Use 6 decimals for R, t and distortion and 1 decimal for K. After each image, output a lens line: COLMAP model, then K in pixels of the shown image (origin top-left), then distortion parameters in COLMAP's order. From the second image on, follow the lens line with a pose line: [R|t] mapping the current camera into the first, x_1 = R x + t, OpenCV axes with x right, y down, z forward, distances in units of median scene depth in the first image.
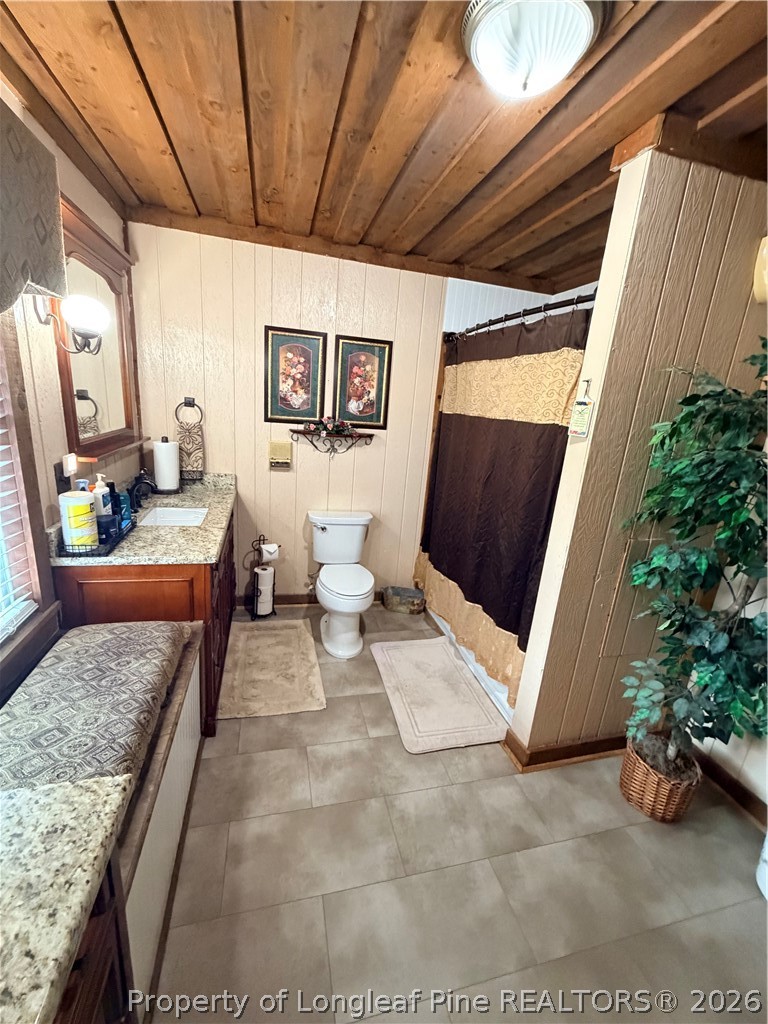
lens RADIAL K [[414.2, 0, 383.3], [0, 414.2, 511.4], [0, 0, 1]] dist [-0.000315, 0.000189]
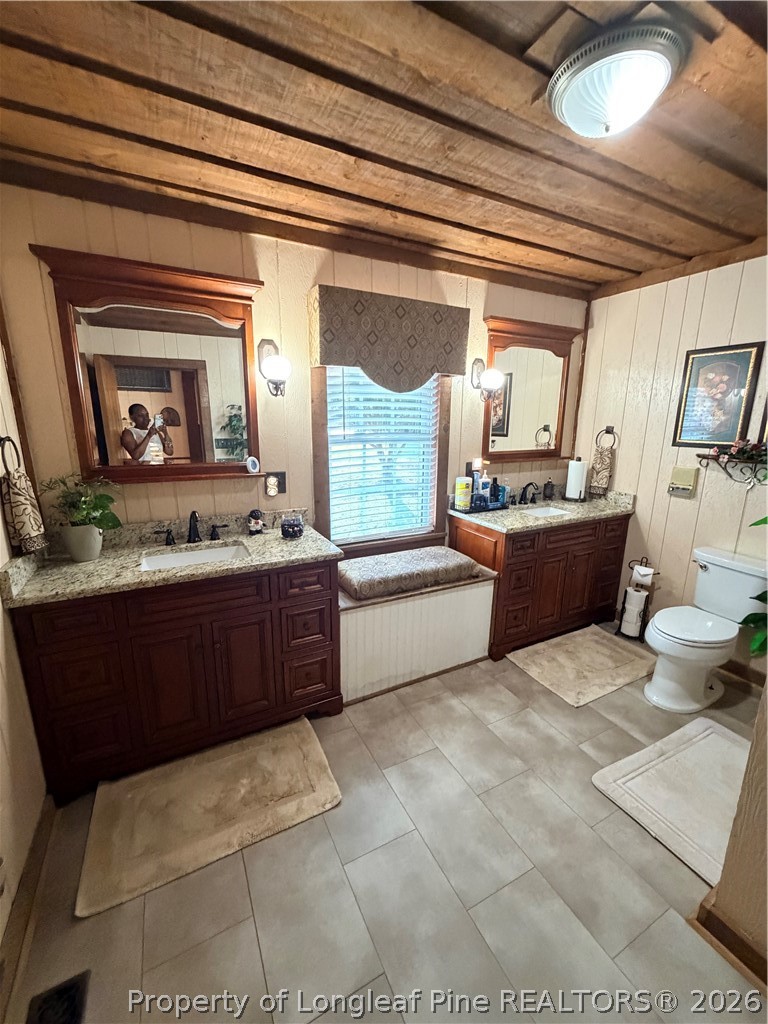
lens RADIAL K [[414.2, 0, 382.1], [0, 414.2, 511.3], [0, 0, 1]] dist [-0.000315, 0.000189]
pose [[0.220486, 0.138954, -0.965442, 0.625940], [-0.241211, 0.966825, 0.084066, 0.021884], [0.945094, 0.214340, 0.246689, 0.151570]]
